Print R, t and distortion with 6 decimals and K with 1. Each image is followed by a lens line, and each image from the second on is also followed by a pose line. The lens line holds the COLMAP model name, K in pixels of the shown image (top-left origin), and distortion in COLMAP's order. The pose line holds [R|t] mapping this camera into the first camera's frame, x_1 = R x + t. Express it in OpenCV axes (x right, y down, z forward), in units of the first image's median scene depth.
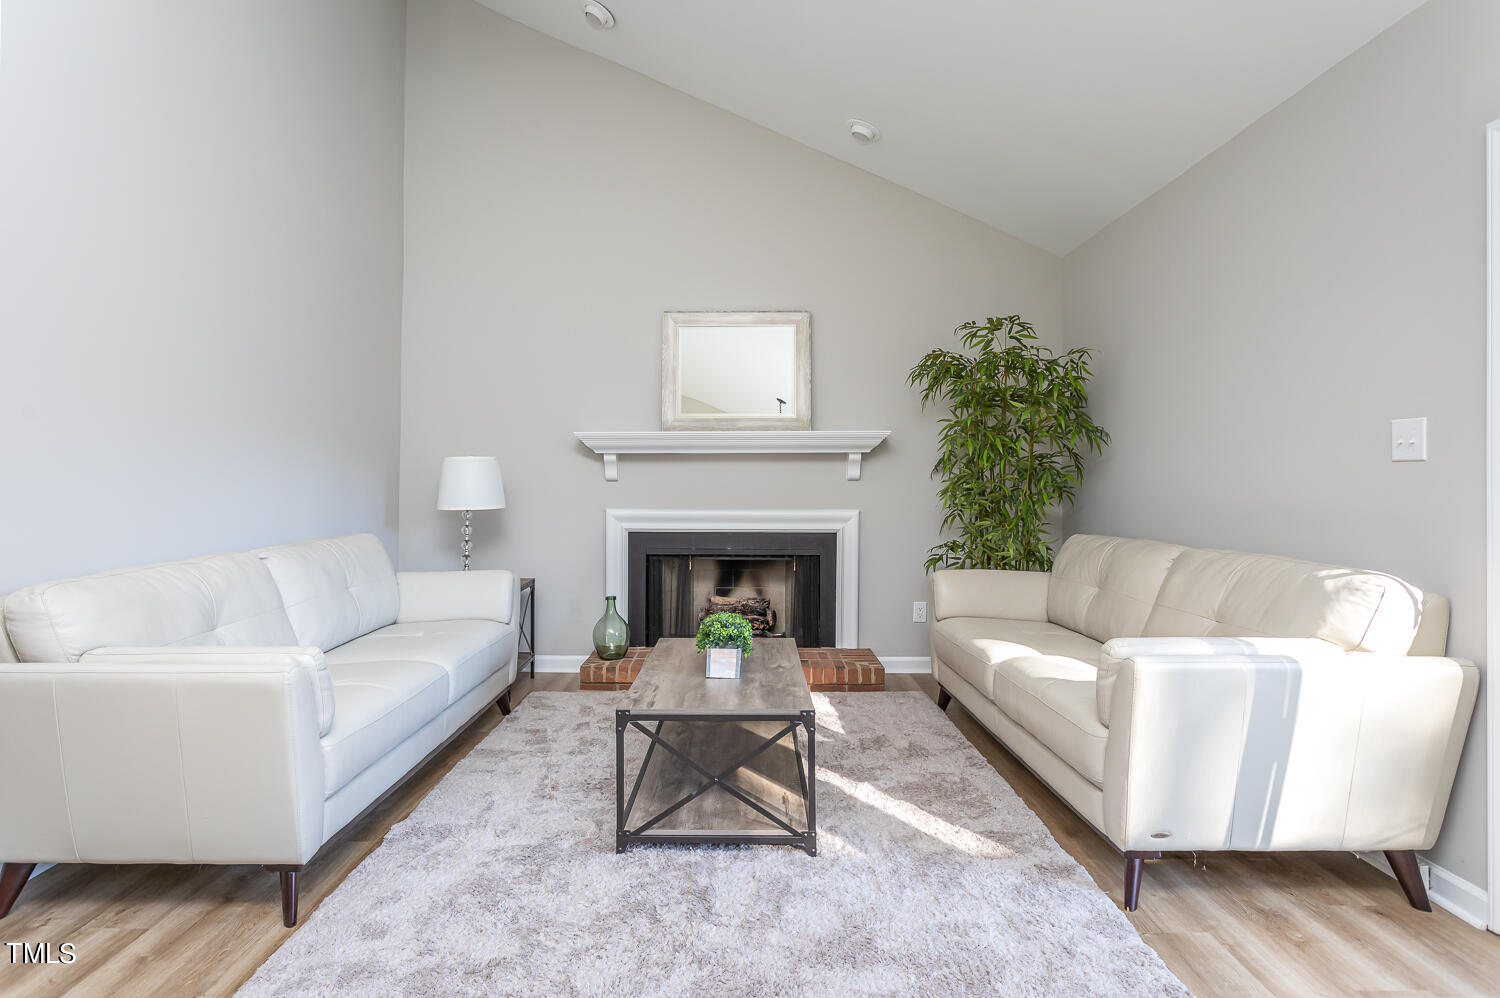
lens RADIAL K [[812.4, 0, 753.2], [0, 812.4, 474.4], [0, 0, 1]] dist [0.000599, 0.000973]
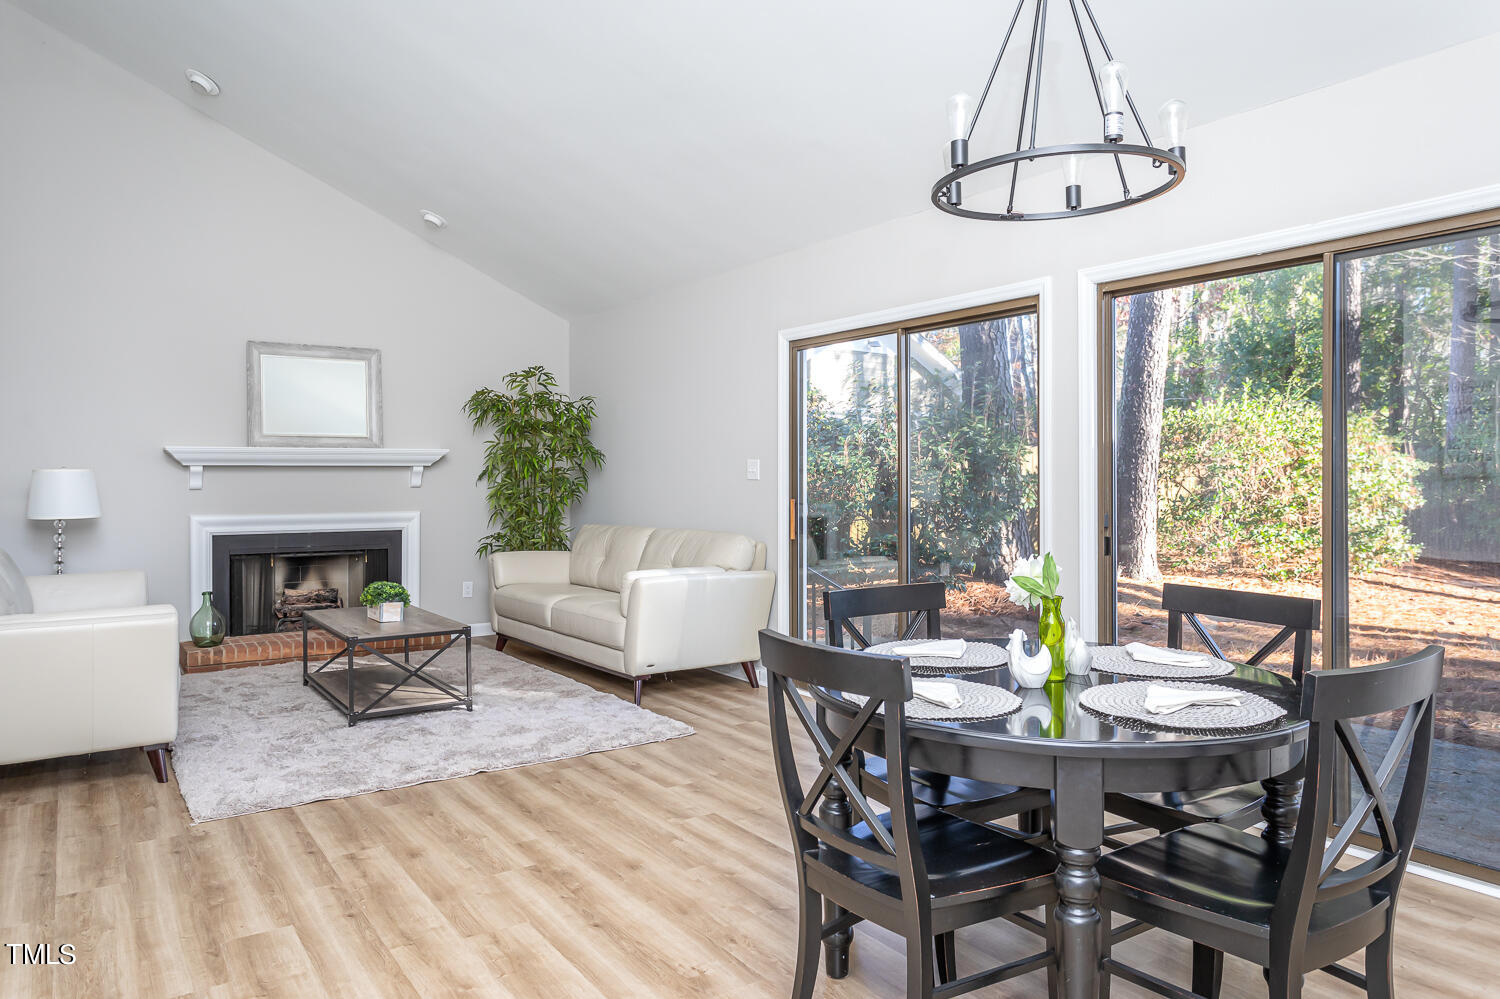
lens RADIAL K [[812.4, 0, 753.2], [0, 812.4, 474.9], [0, 0, 1]] dist [0.000599, 0.000973]
pose [[0.805826, 0.004033, 0.592139, -0.211676], [-0.003044, 0.999992, -0.002669, -0.011417], [-0.592144, 0.000348, 0.805832, -0.334848]]
